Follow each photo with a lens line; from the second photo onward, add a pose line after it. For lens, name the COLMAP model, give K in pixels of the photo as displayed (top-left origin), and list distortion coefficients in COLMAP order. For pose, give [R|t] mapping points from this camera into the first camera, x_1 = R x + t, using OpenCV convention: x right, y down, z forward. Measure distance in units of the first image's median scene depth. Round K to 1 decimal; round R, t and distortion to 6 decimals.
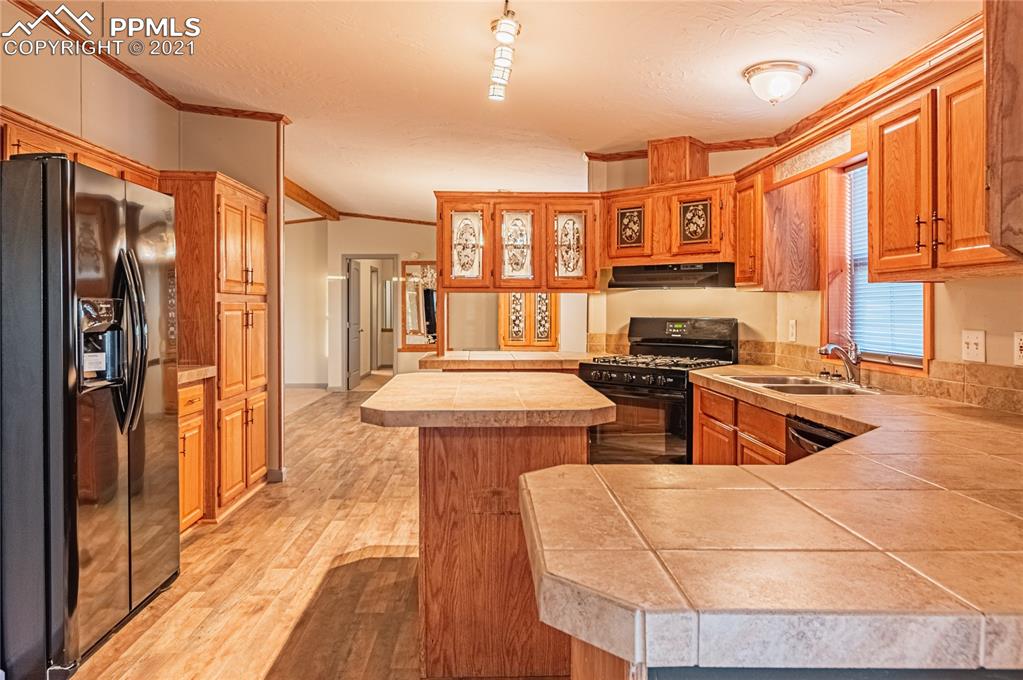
lens RADIAL K [[640.4, 0, 511.9], [0, 640.4, 308.9], [0, 0, 1]] dist [0.014980, -0.000816]
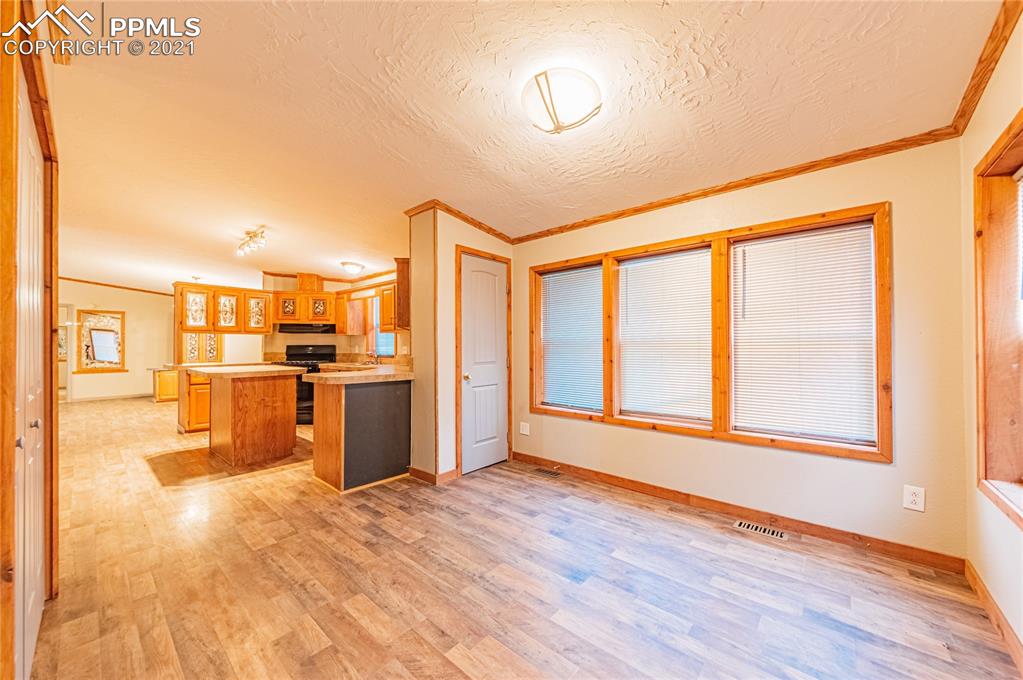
lens RADIAL K [[364.9, 0, 516.3], [0, 364.9, 342.2], [0, 0, 1]] dist [-0.000659, 0.000044]
pose [[0.661257, 0.007537, 0.750122, -0.341333], [0.003155, 0.999913, -0.012828, 0.028402], [-0.750153, 0.010849, 0.661175, -0.668630]]
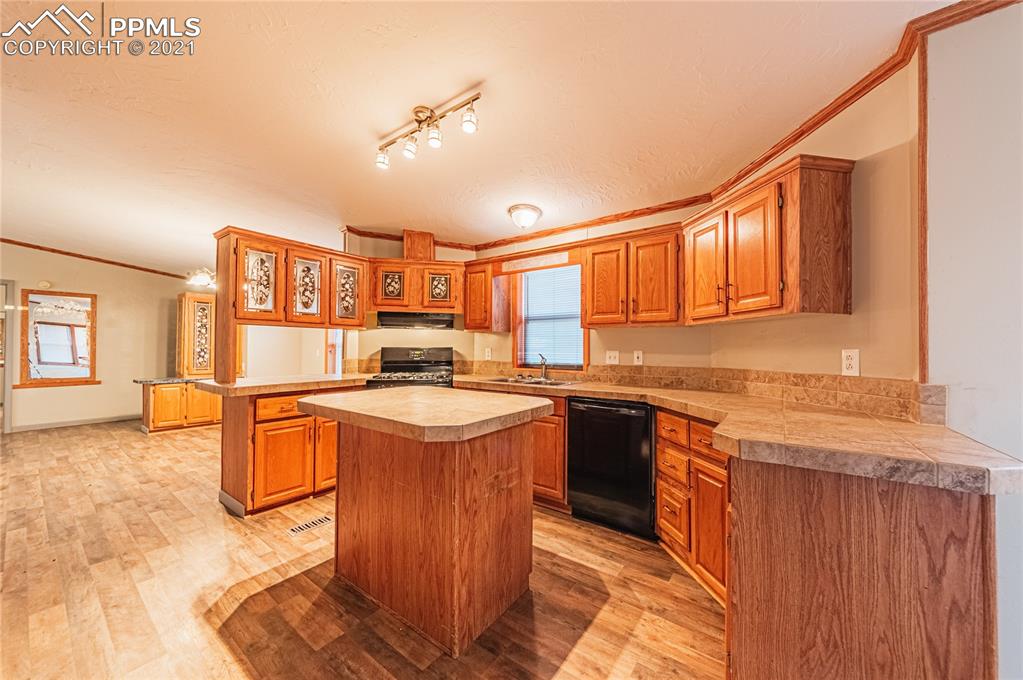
lens RADIAL K [[372.4, 0, 505.8], [0, 372.4, 342.1], [0, 0, 1]] dist [-0.001696, 0.000436]
pose [[0.625629, 0.013960, 0.779996, -0.390402], [-0.004124, 0.999885, -0.014588, 0.016761], [-0.780110, 0.005910, 0.625615, 0.334757]]
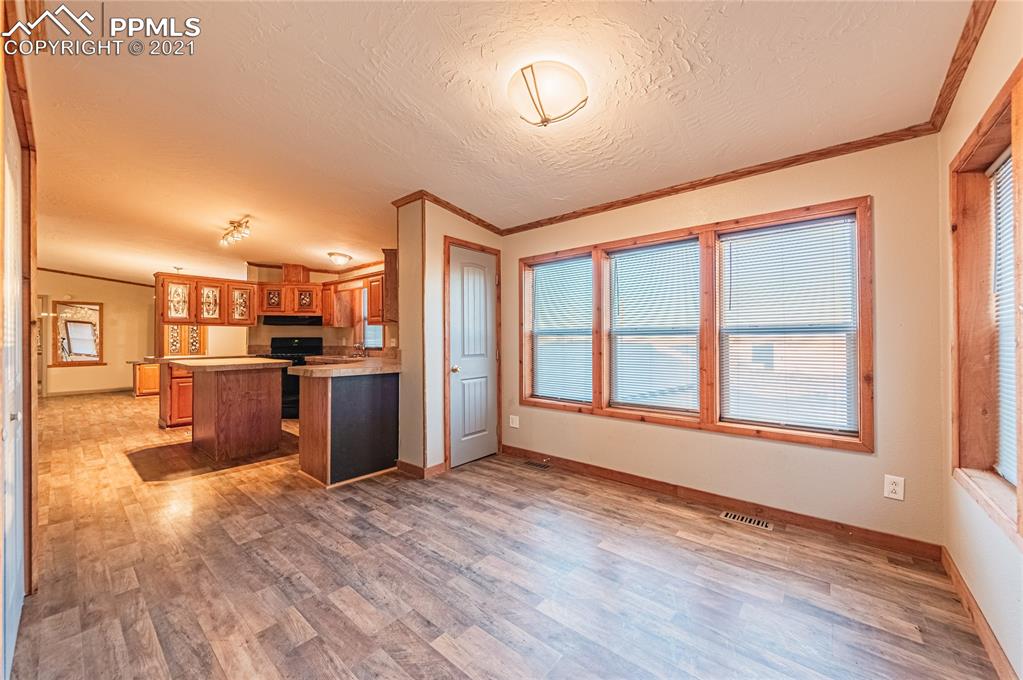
lens RADIAL K [[372.4, 0, 514.9], [0, 372.4, 334.7], [0, 0, 1]] dist [-0.001696, 0.000436]
pose [[0.648761, 0.006520, 0.760965, -0.345583], [0.003794, 0.999923, -0.011802, 0.028729], [-0.760983, 0.010543, 0.648686, -0.684801]]
